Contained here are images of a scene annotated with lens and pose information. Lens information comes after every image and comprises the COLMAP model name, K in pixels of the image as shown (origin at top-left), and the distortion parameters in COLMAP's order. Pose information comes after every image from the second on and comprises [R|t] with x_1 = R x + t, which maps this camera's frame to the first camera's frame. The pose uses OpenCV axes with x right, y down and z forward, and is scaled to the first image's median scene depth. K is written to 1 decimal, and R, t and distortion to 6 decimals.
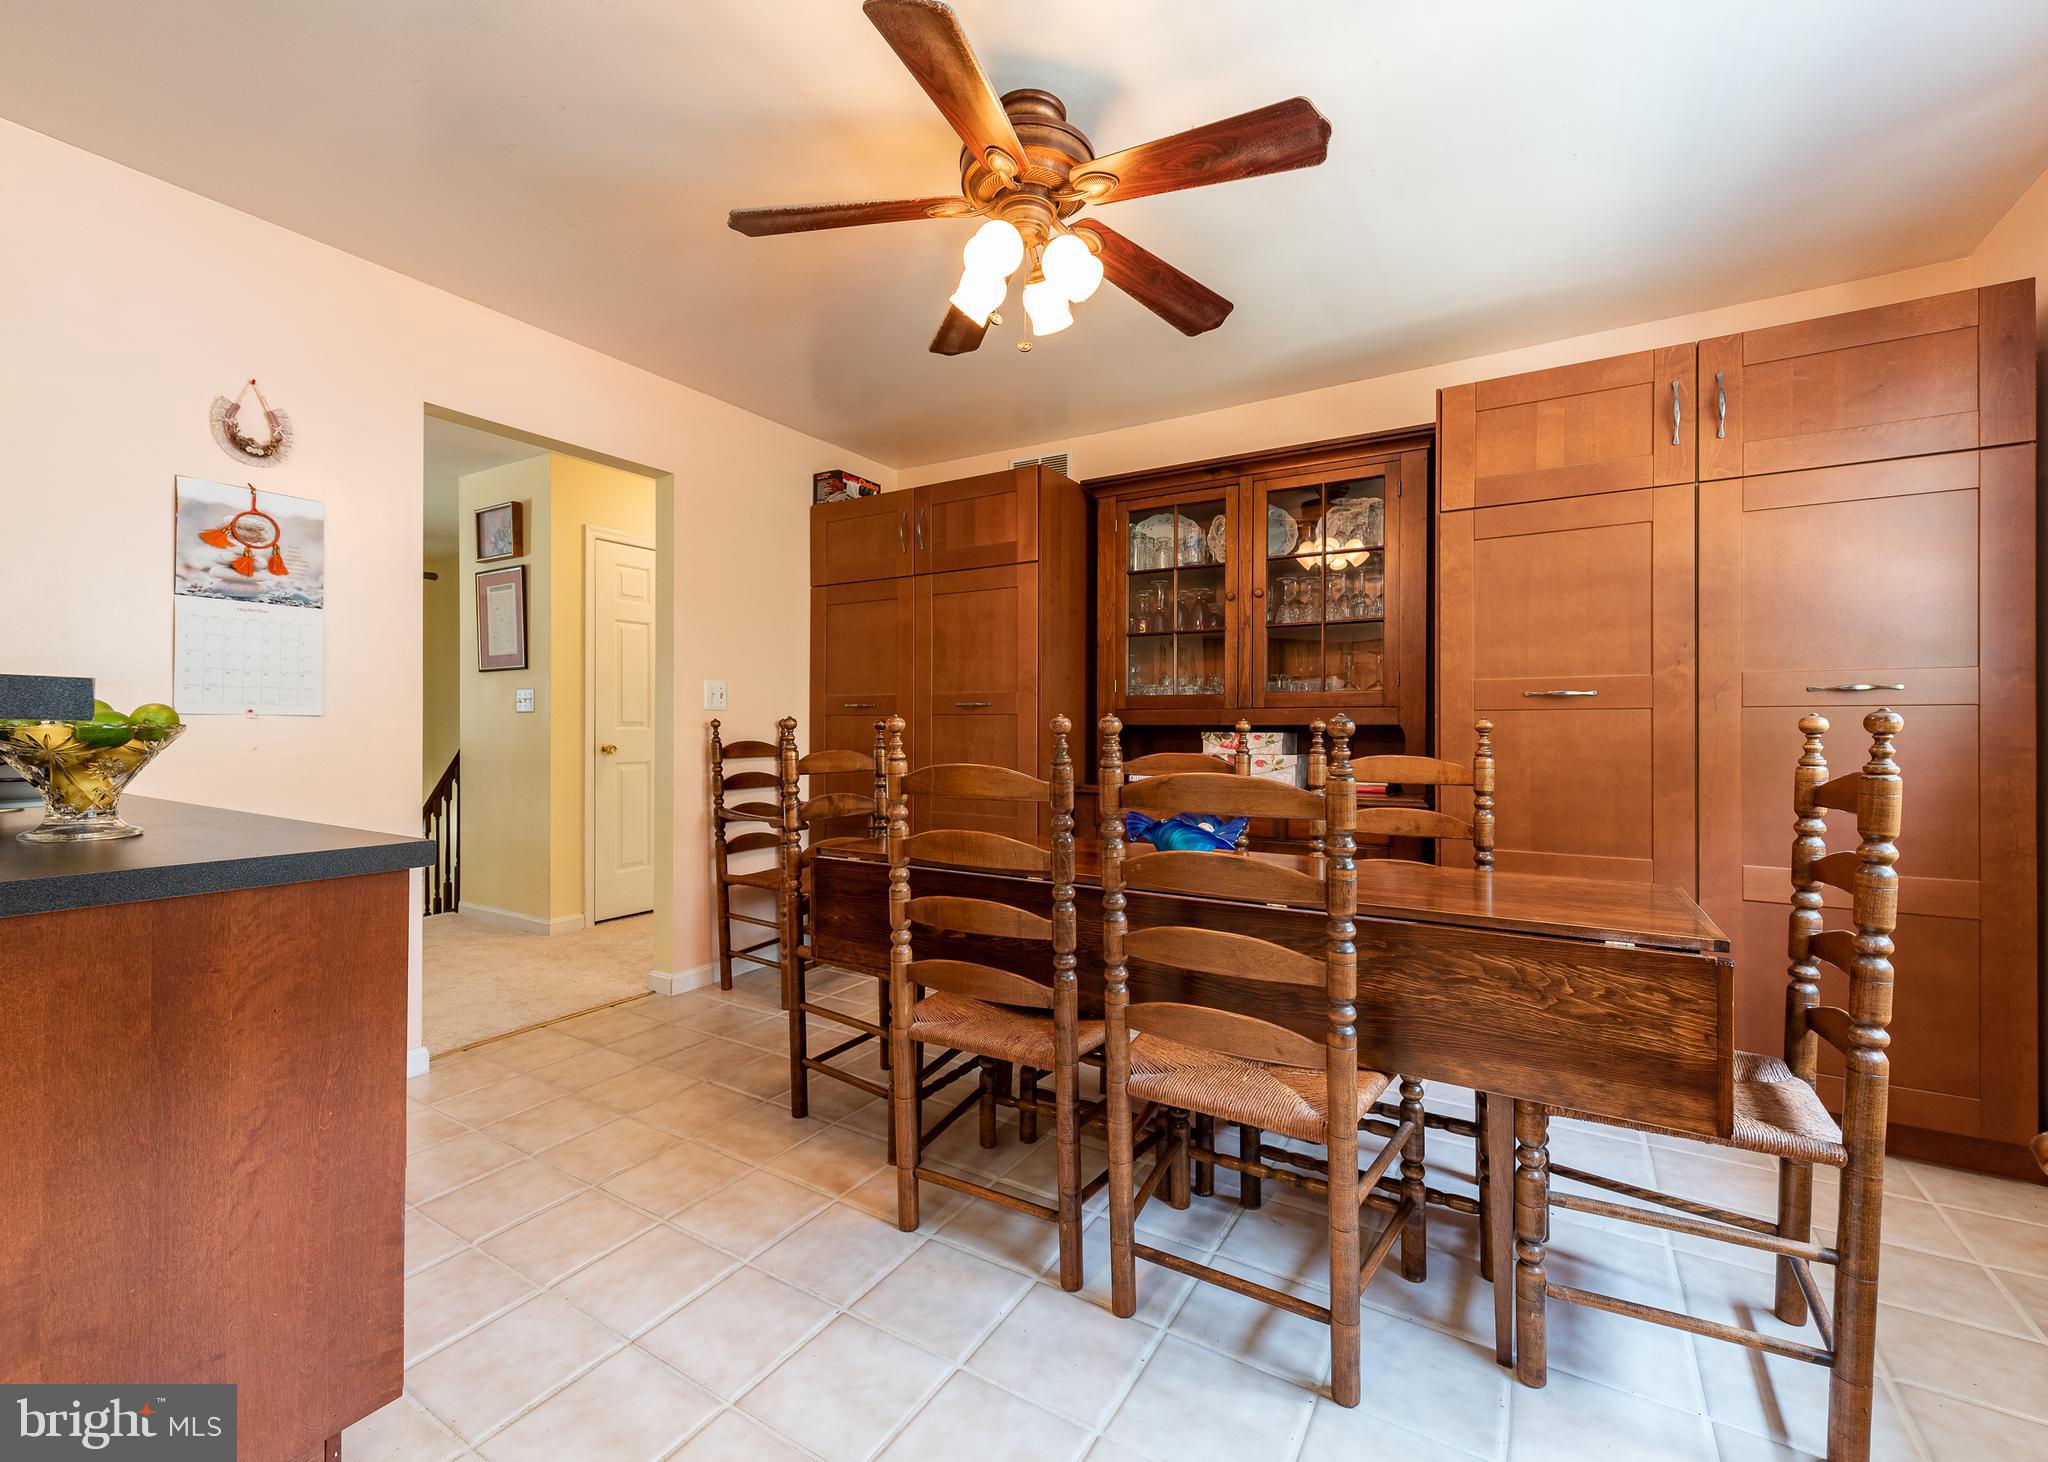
lens RADIAL K [[882.0, 0, 1014.5], [0, 882.0, 728.4], [0, 0, 1]] dist [0.003528, -0.006202]
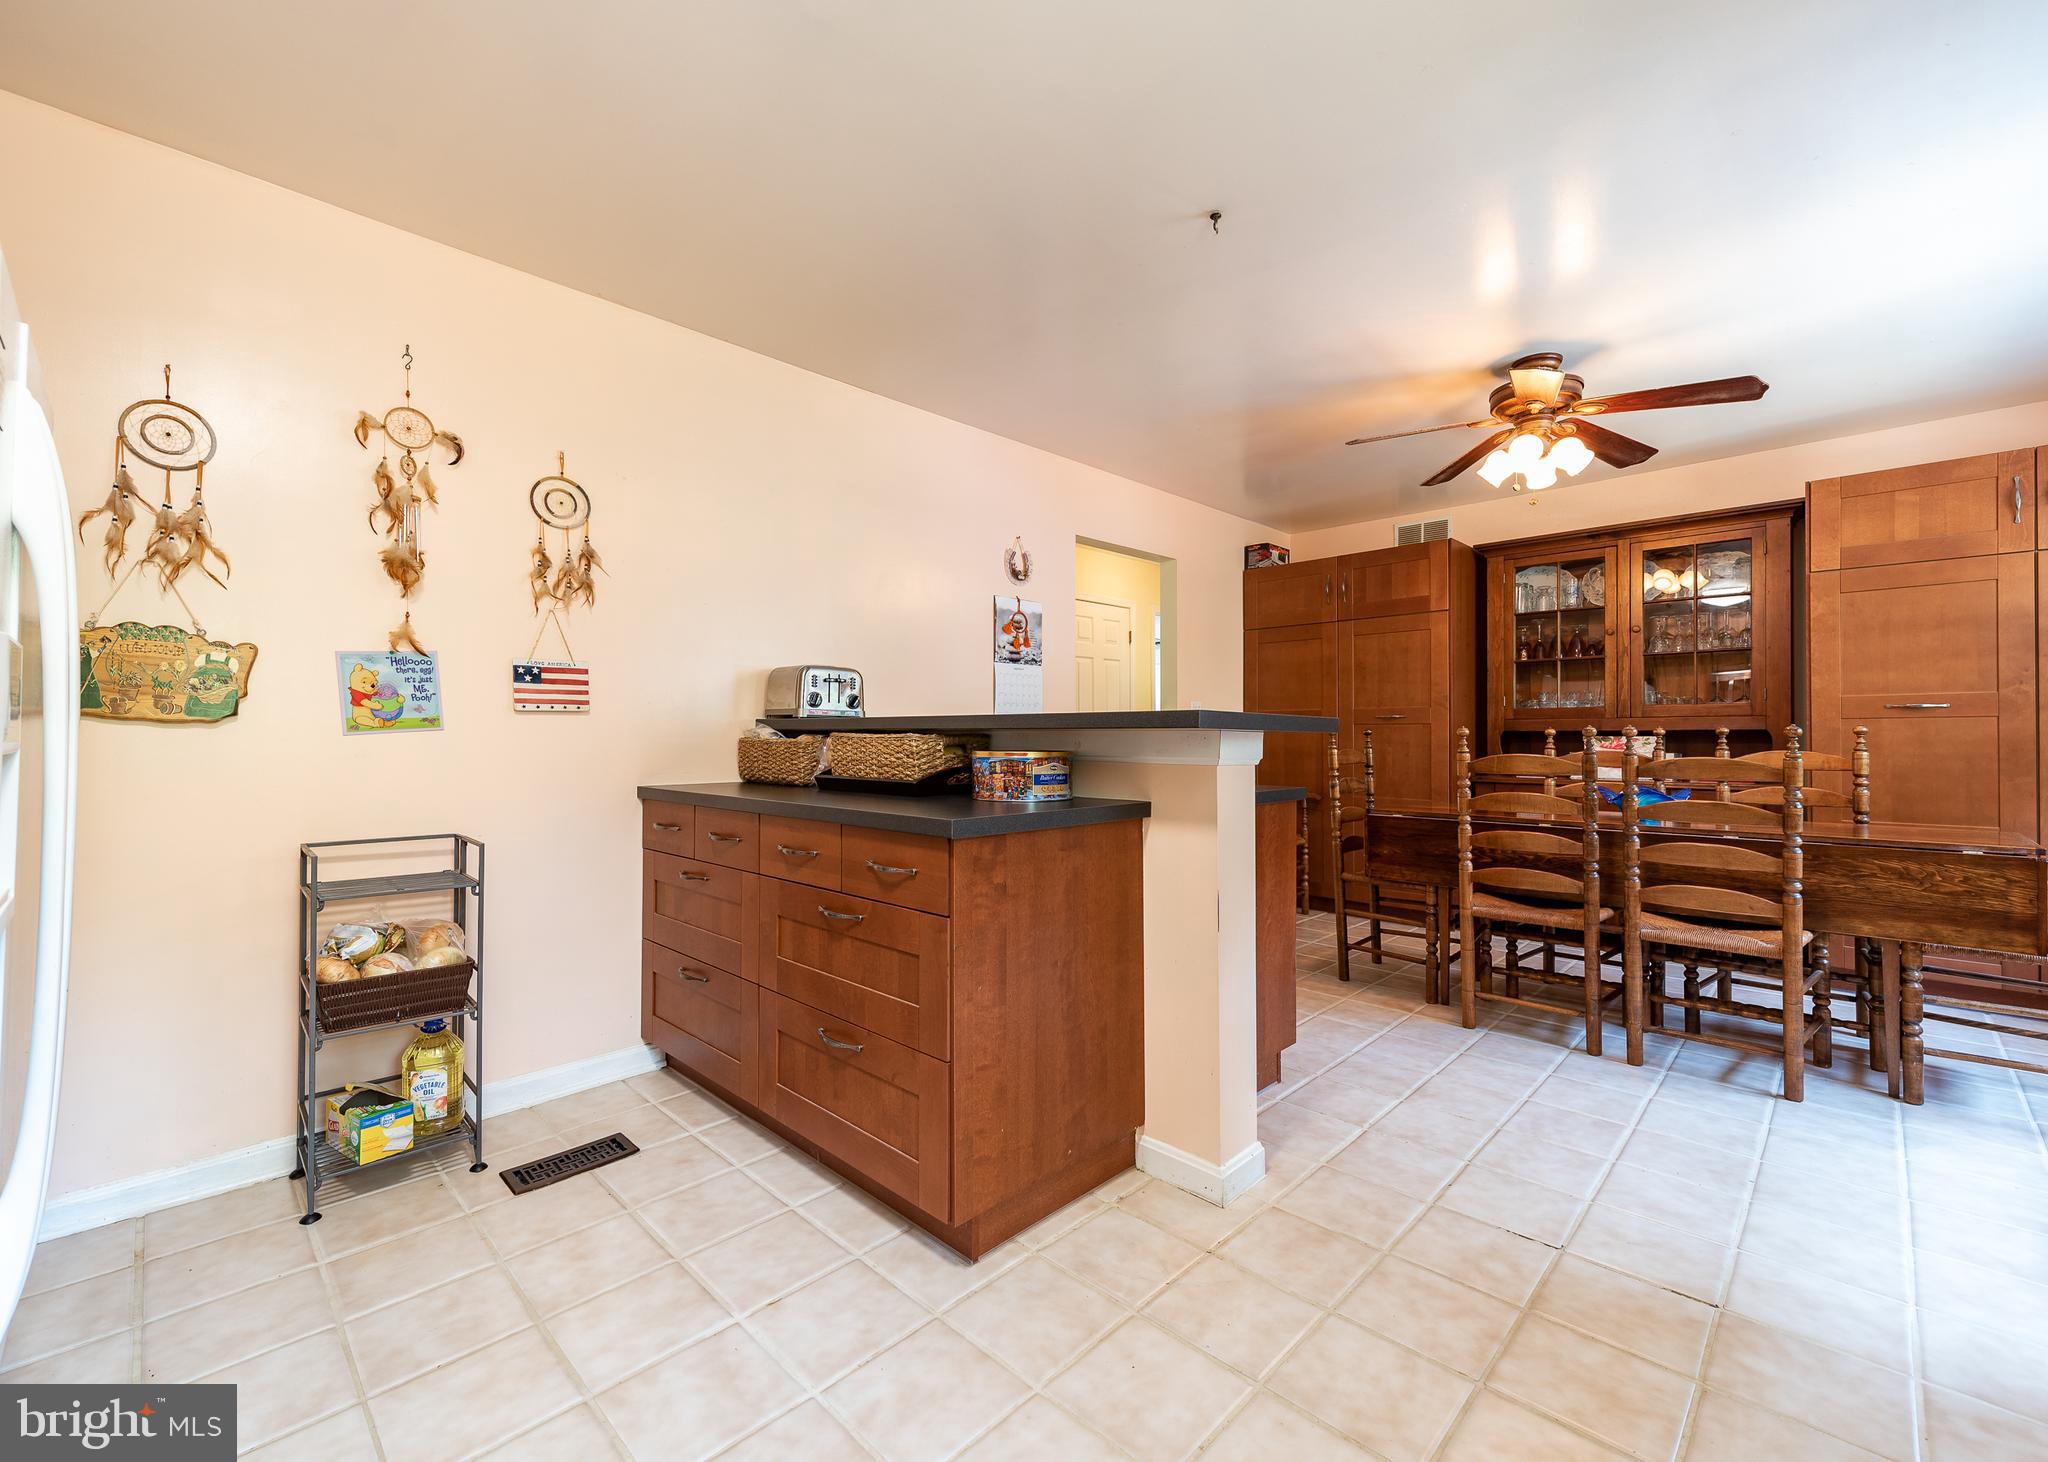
lens RADIAL K [[879.8, 0, 1018.7], [0, 879.8, 734.7], [0, 0, 1]] dist [0.000491, -0.003648]
pose [[0.975320, -0.005925, -0.220716, -0.459685], [0.005797, 0.999982, -0.001225, -0.001825], [0.220720, -0.000085, 0.975337, -0.659784]]
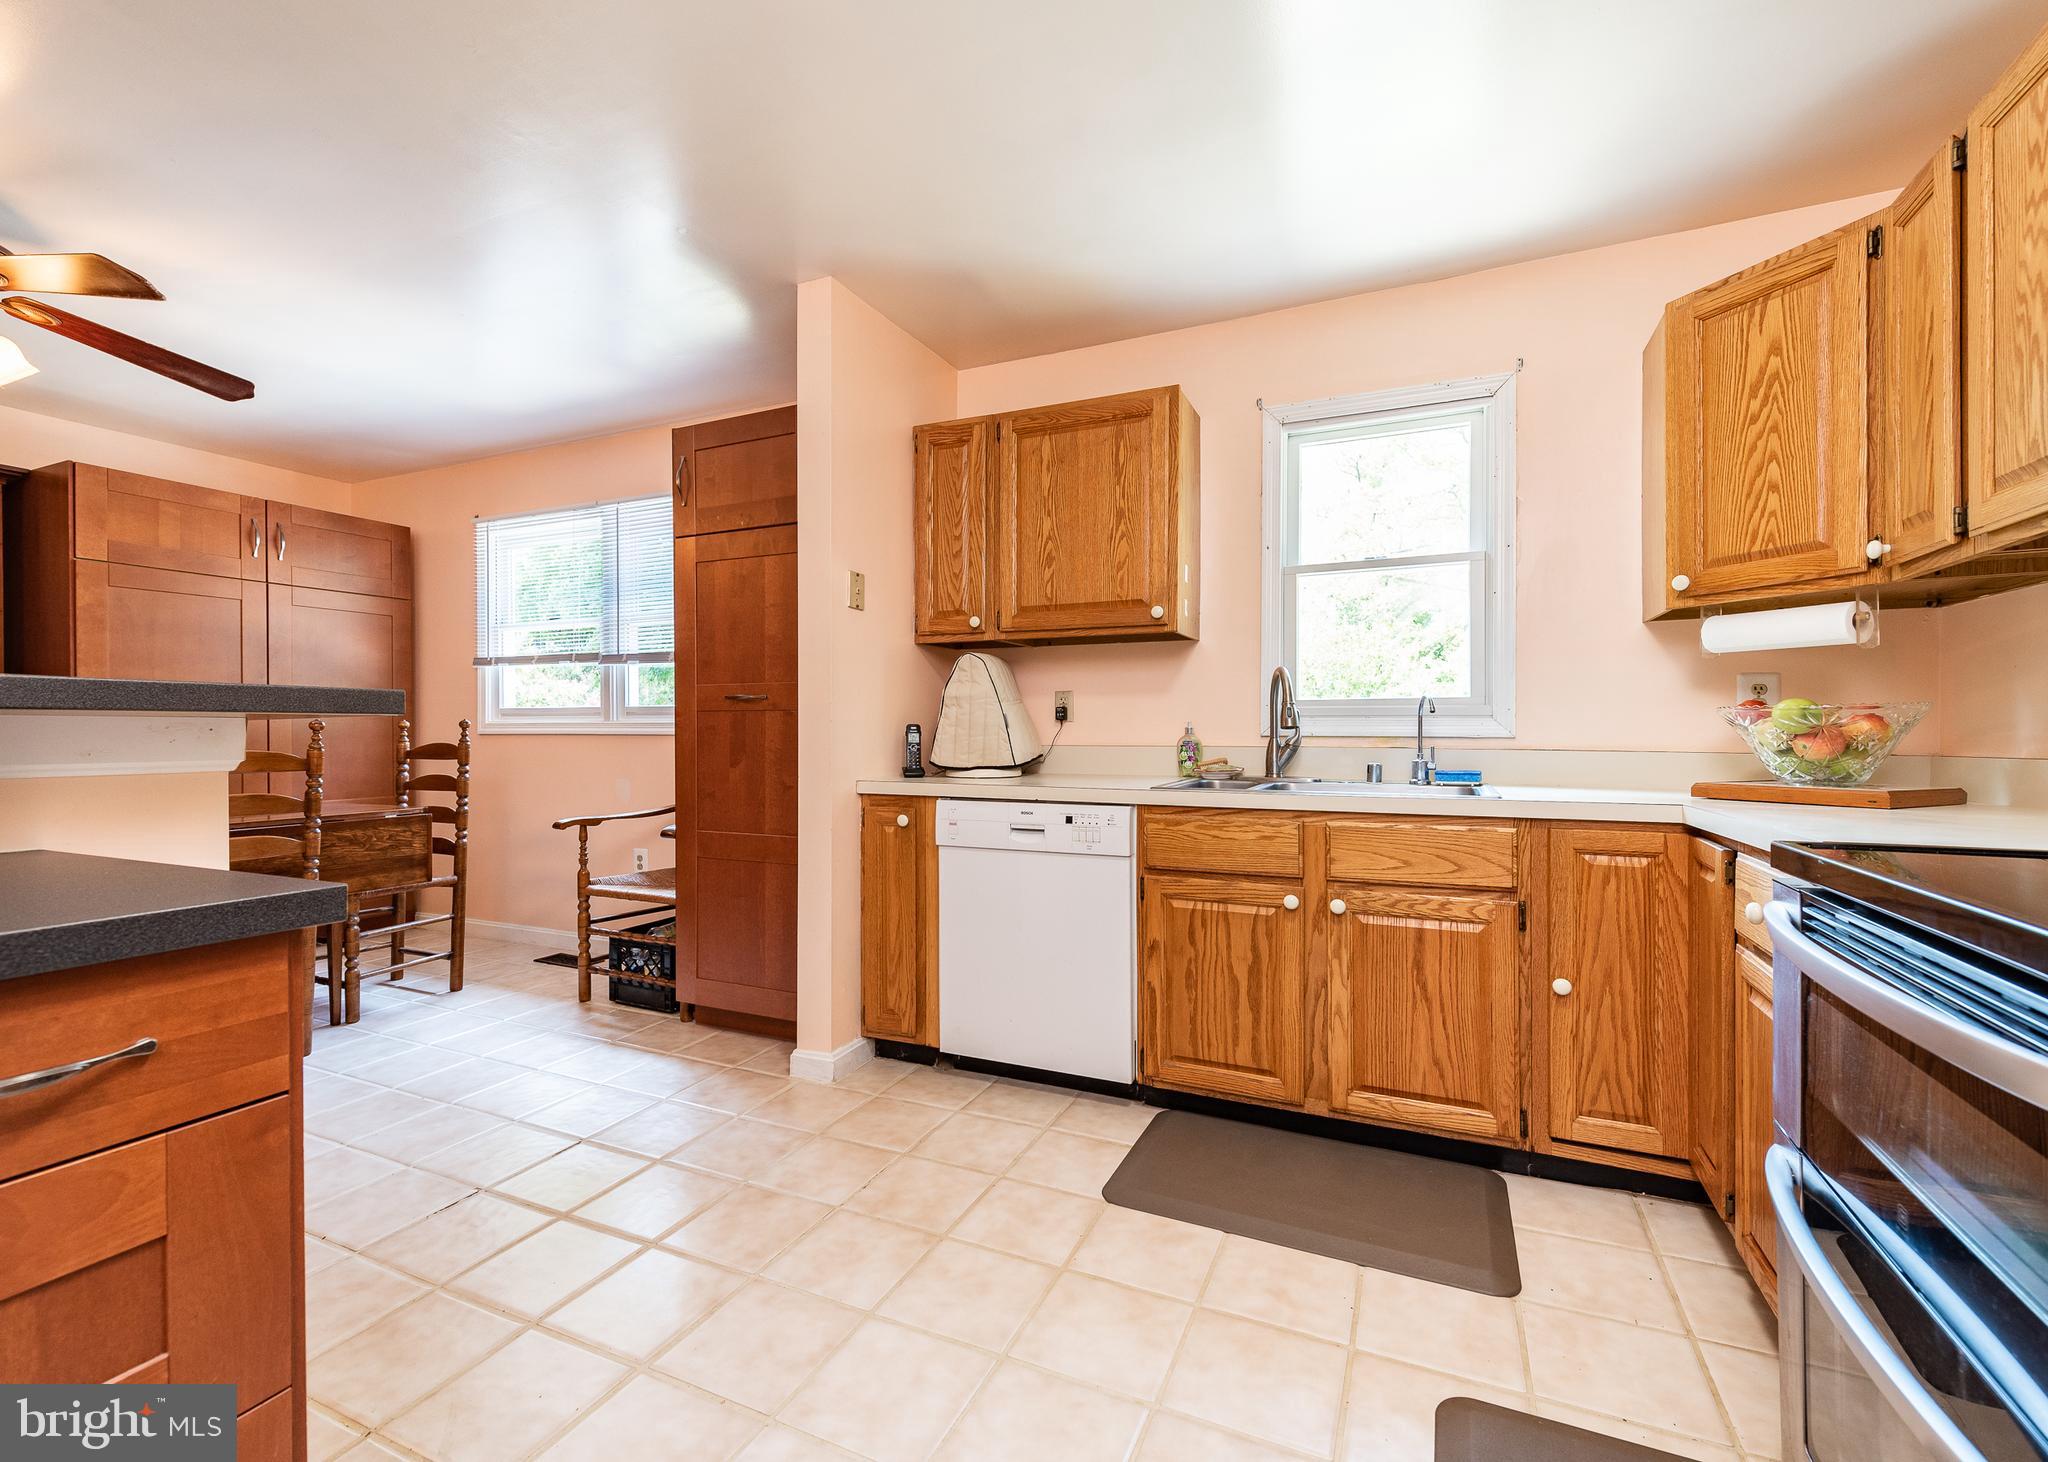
lens RADIAL K [[854.3, 0, 1018.6], [0, 854.3, 735.8], [0, 0, 1]] dist [0.001499, -0.005413]
pose [[-0.135136, -0.011400, 0.990761, -1.049767], [0.001398, 0.999931, 0.011696, 0.000709], [-0.990826, 0.002965, -0.135111, -0.215821]]
